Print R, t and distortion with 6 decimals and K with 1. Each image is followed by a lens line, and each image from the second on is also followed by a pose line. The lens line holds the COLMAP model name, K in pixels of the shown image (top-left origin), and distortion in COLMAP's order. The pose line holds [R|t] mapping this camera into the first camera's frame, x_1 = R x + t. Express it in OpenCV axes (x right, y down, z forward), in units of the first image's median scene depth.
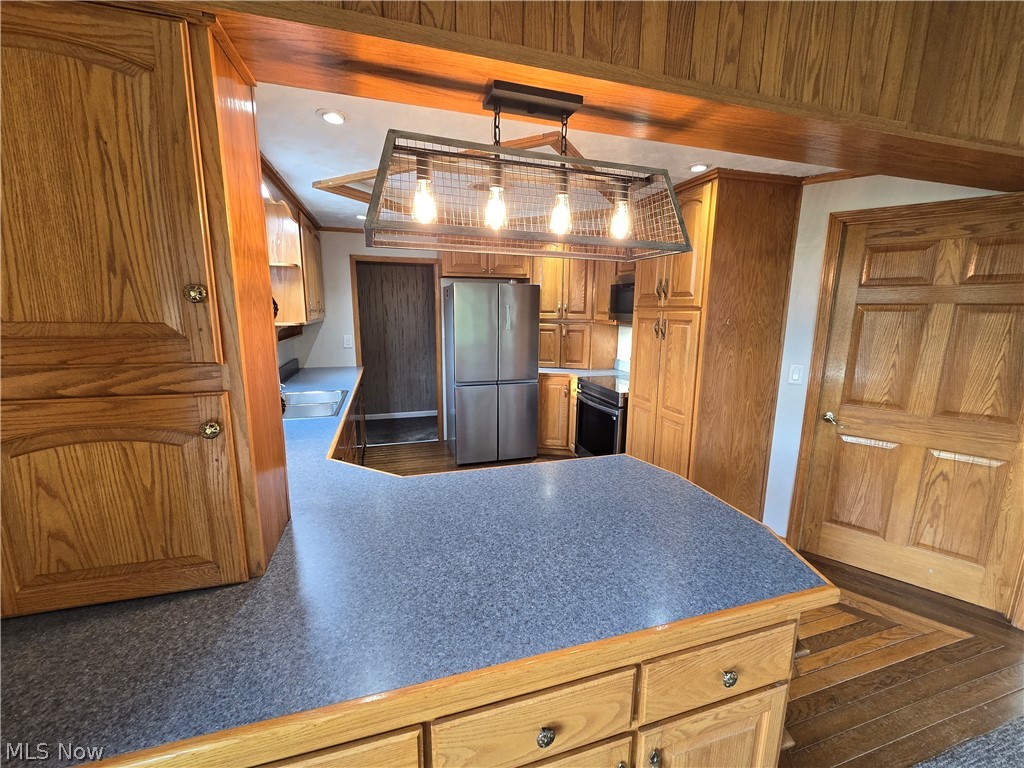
lens RADIAL K [[420.2, 0, 511.3], [0, 420.2, 384.0], [0, 0, 1]] dist [-0.002011, -0.000245]
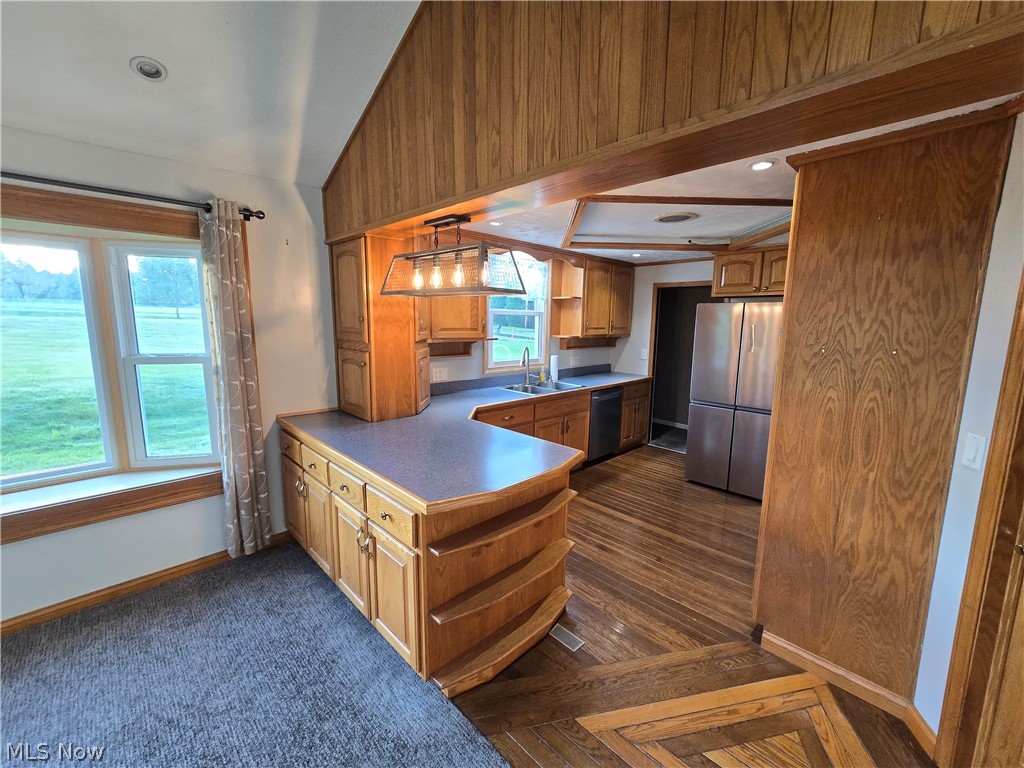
lens RADIAL K [[420.2, 0, 517.0], [0, 420.2, 385.3], [0, 0, 1]] dist [-0.002011, -0.000245]
pose [[0.462115, 0.132664, -0.876841, 0.905352], [-0.167681, 0.983983, 0.060503, -0.042499], [0.870823, 0.119070, 0.476958, 0.198391]]
